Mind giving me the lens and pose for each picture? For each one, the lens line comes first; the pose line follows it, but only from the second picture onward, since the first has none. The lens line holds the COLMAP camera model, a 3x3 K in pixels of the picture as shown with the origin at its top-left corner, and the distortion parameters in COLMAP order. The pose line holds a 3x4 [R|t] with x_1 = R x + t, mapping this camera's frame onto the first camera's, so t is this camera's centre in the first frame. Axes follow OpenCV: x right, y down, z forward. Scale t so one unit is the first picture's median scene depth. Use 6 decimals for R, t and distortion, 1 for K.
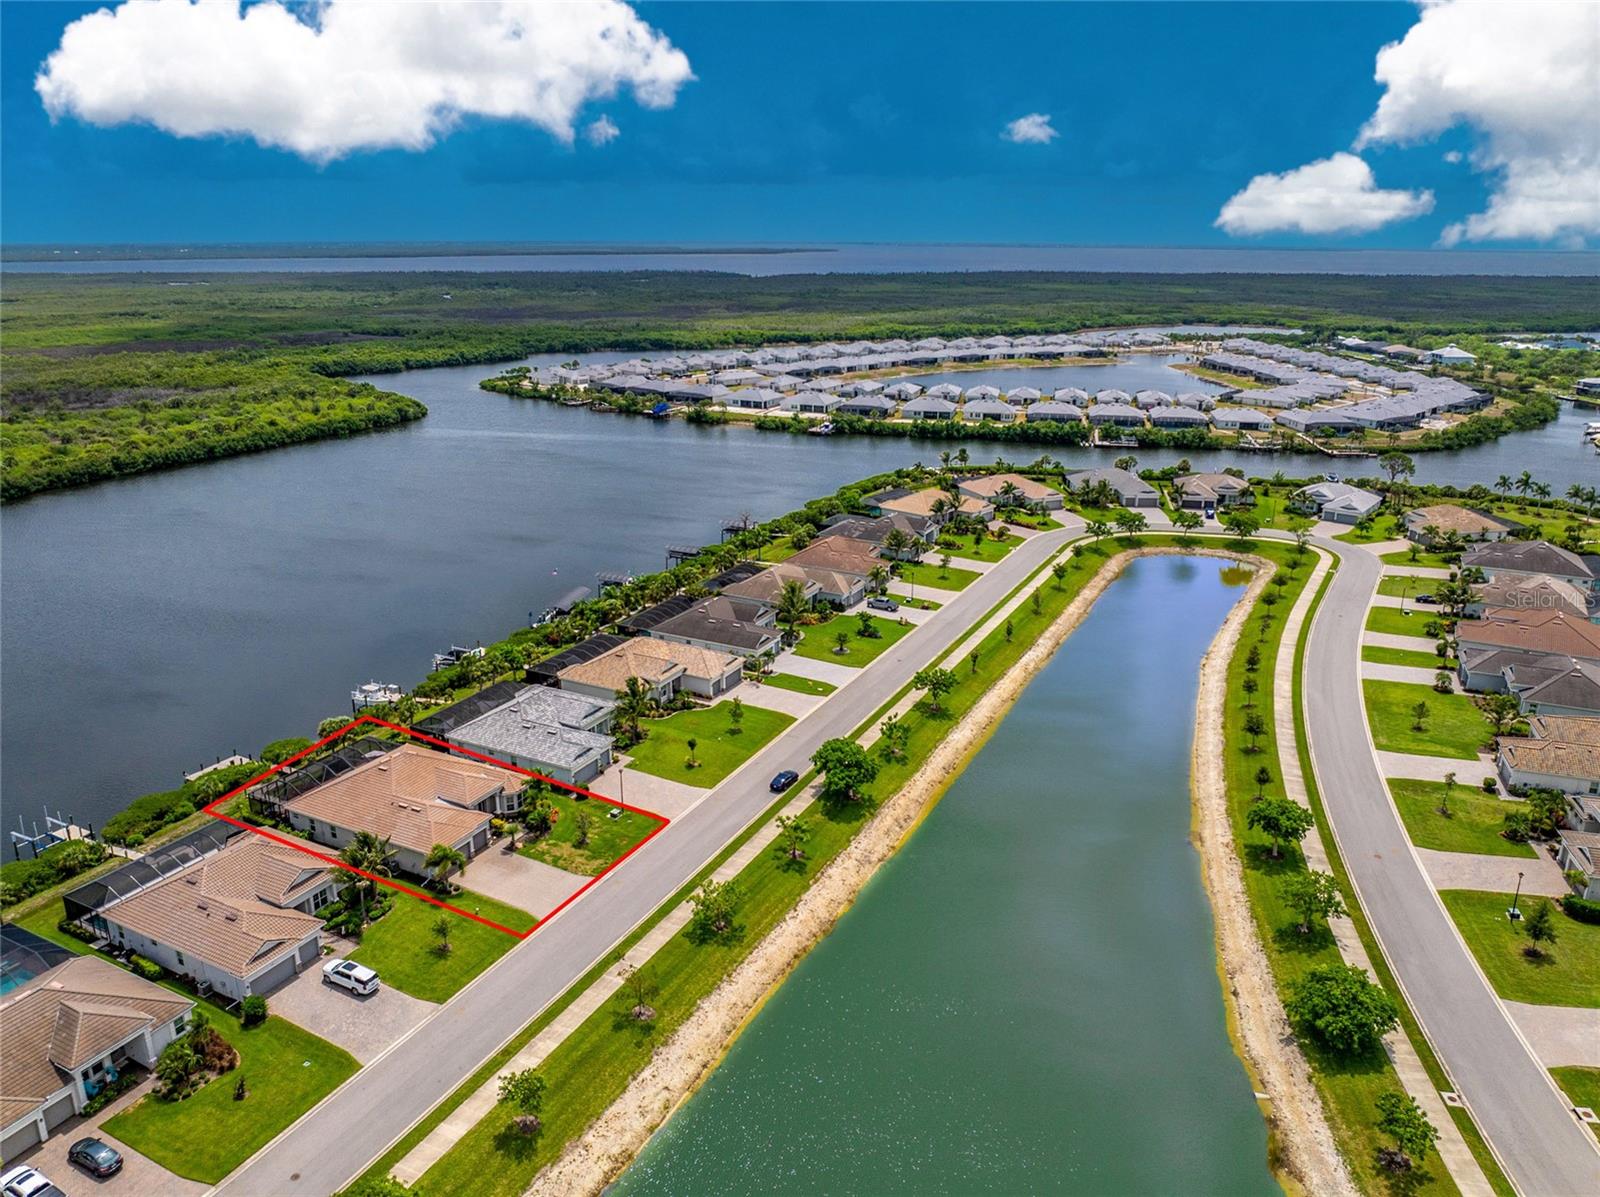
lens RADIAL K [[1140.1, 0, 800.3], [0, 1140.1, 595.2], [0, 0, 1]] dist [-0.033024, -0.009557]
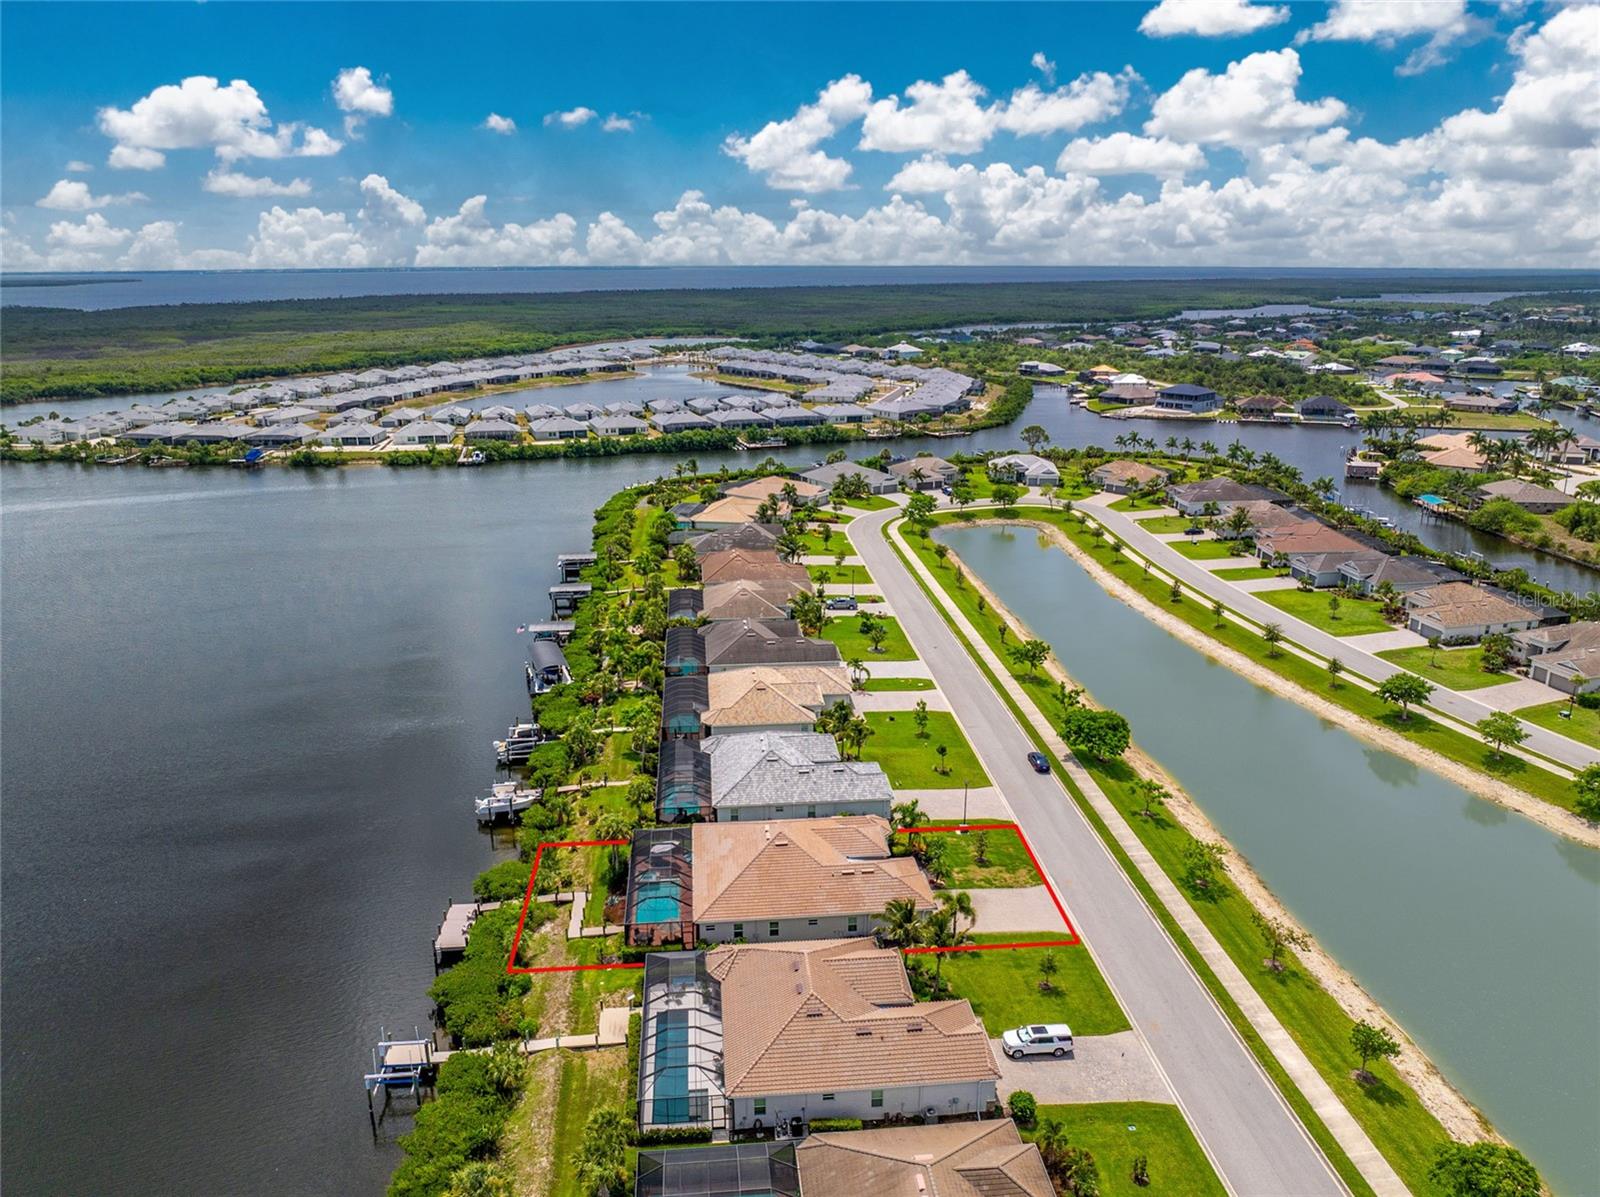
lens RADIAL K [[1140.1, 0, 804.6], [0, 1140.1, 593.6], [0, 0, 1]] dist [-0.033024, -0.009557]
pose [[0.841971, -0.155036, 0.516768, -0.584958], [0.165379, 0.985879, 0.026322, -0.041077], [-0.513551, 0.063300, 0.855721, 0.182287]]
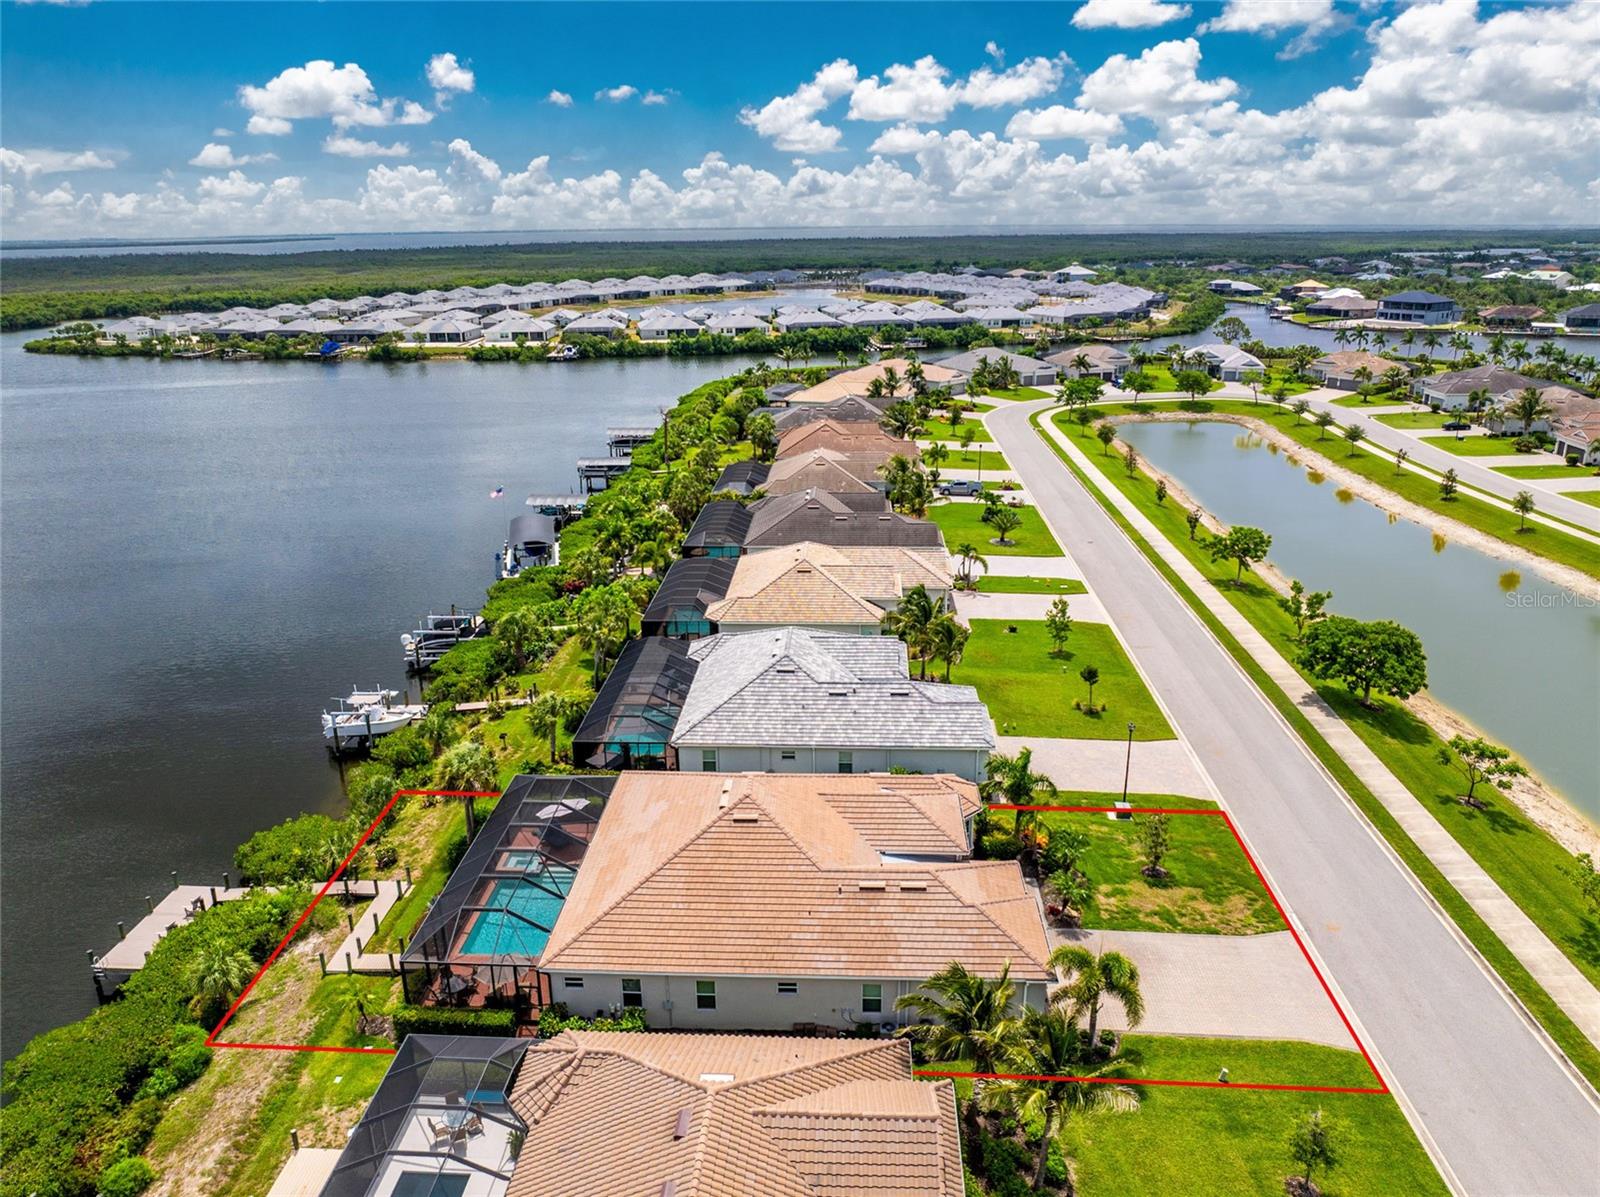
lens RADIAL K [[1140.1, 0, 805.2], [0, 1140.1, 585.7], [0, 0, 1]] dist [-0.033024, -0.009557]
pose [[0.911110, -0.135600, 0.389220, -0.382192], [0.135195, 0.990407, 0.028574, 0.043023], [-0.389360, 0.026587, 0.920702, 0.450055]]
